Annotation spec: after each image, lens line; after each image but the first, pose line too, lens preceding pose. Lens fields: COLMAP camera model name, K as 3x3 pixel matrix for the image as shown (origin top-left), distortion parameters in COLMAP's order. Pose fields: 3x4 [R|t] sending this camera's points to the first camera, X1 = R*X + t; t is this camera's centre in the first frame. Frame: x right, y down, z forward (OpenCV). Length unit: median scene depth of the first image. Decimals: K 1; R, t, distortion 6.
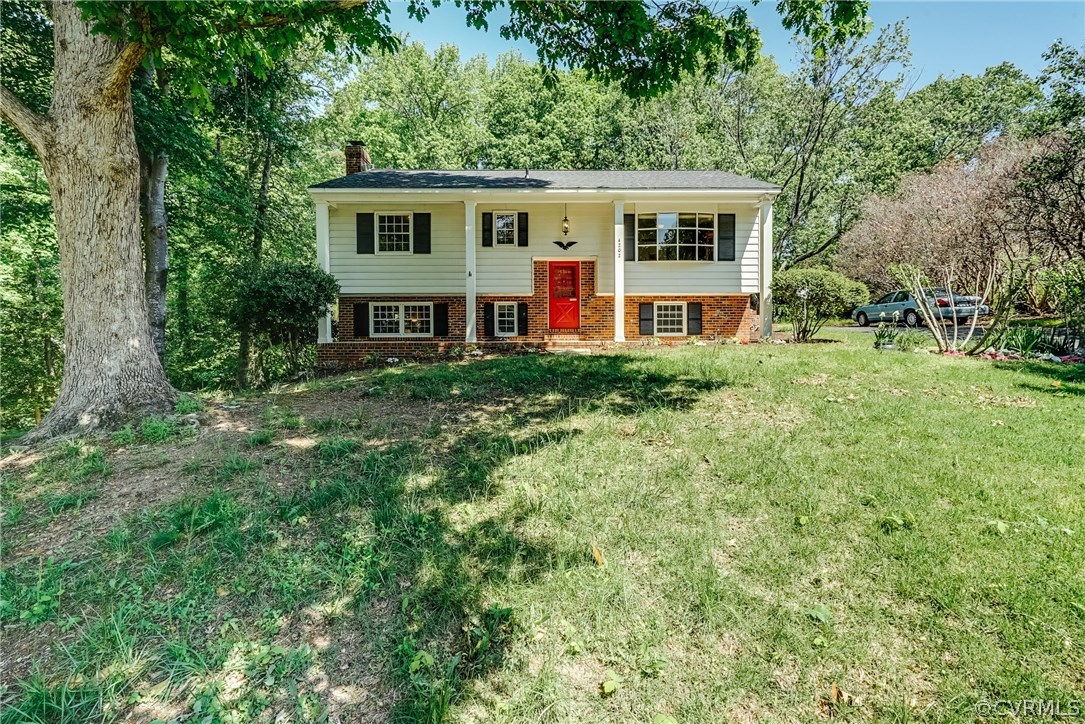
lens RADIAL K [[498.7, 0, 529.3], [0, 498.7, 357.0], [0, 0, 1]] dist [-0.000128, 0.001464]
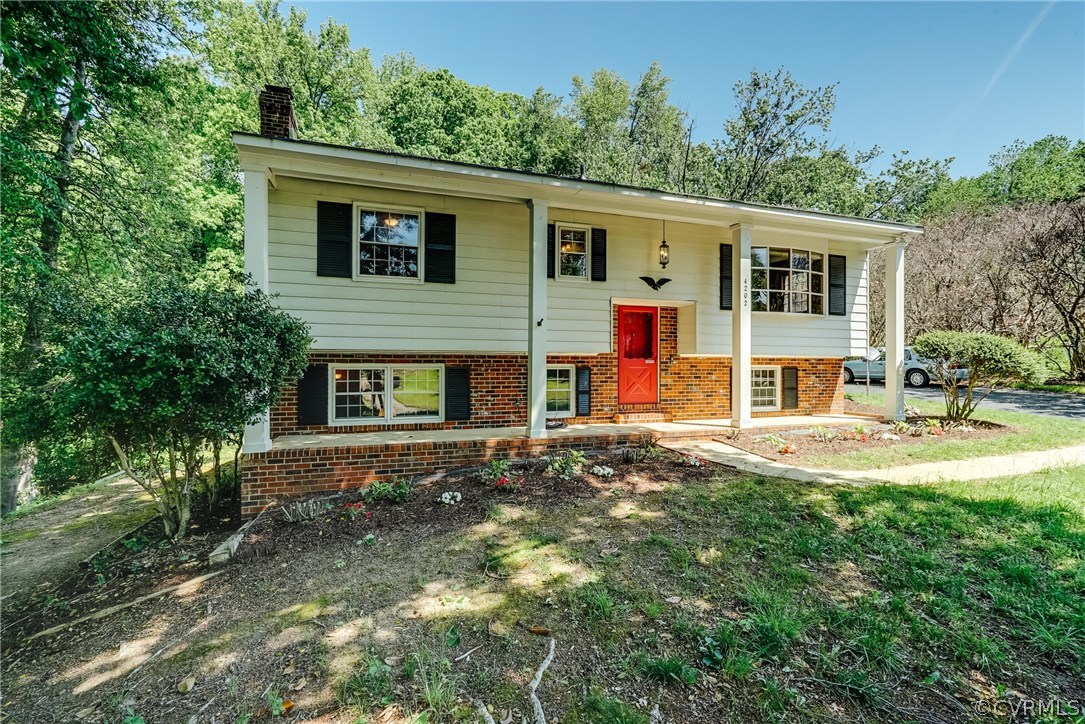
lens RADIAL K [[498.7, 0, 537.4], [0, 498.7, 364.5], [0, 0, 1]] dist [-0.000128, 0.001464]
pose [[0.947321, 0.006541, 0.320219, -0.291439], [0.009653, 0.998754, -0.048957, -0.082697], [-0.320140, 0.049469, 0.946078, 0.419653]]
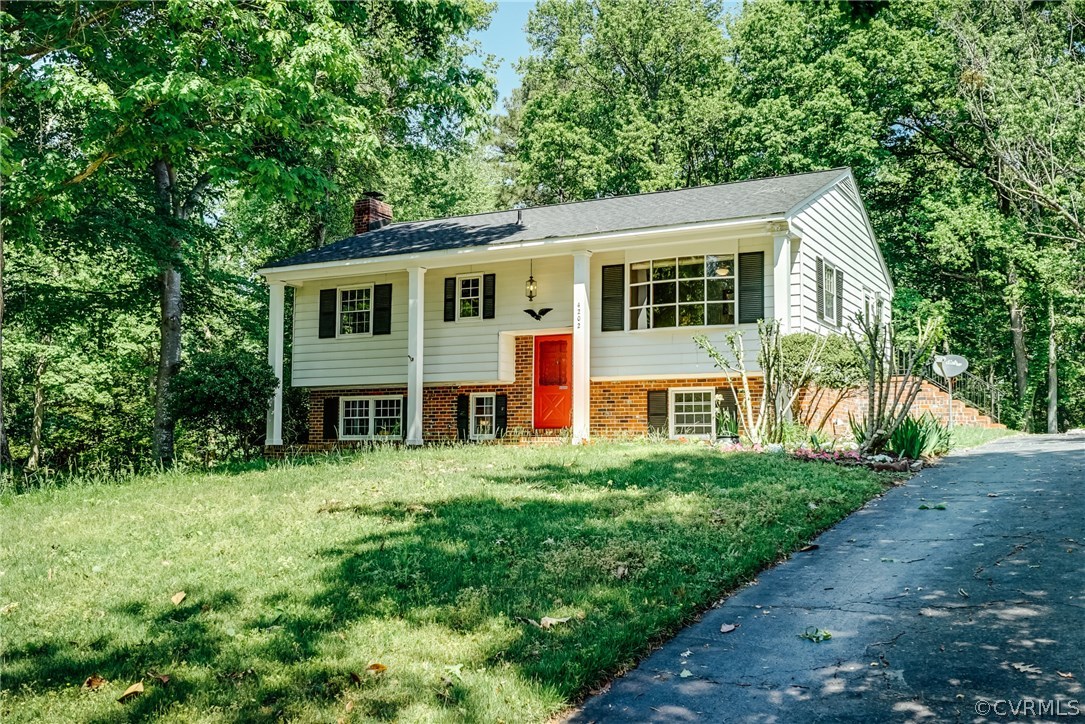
lens RADIAL K [[1053.4, 0, 534.7], [0, 1053.4, 352.5], [0, 0, 1]] dist [-0.007750, 0.000000]
pose [[0.862839, -0.039016, -0.503971, 0.835346], [-0.035152, 0.989971, -0.136824, 0.041665], [0.504255, 0.135773, 0.852815, -0.301386]]
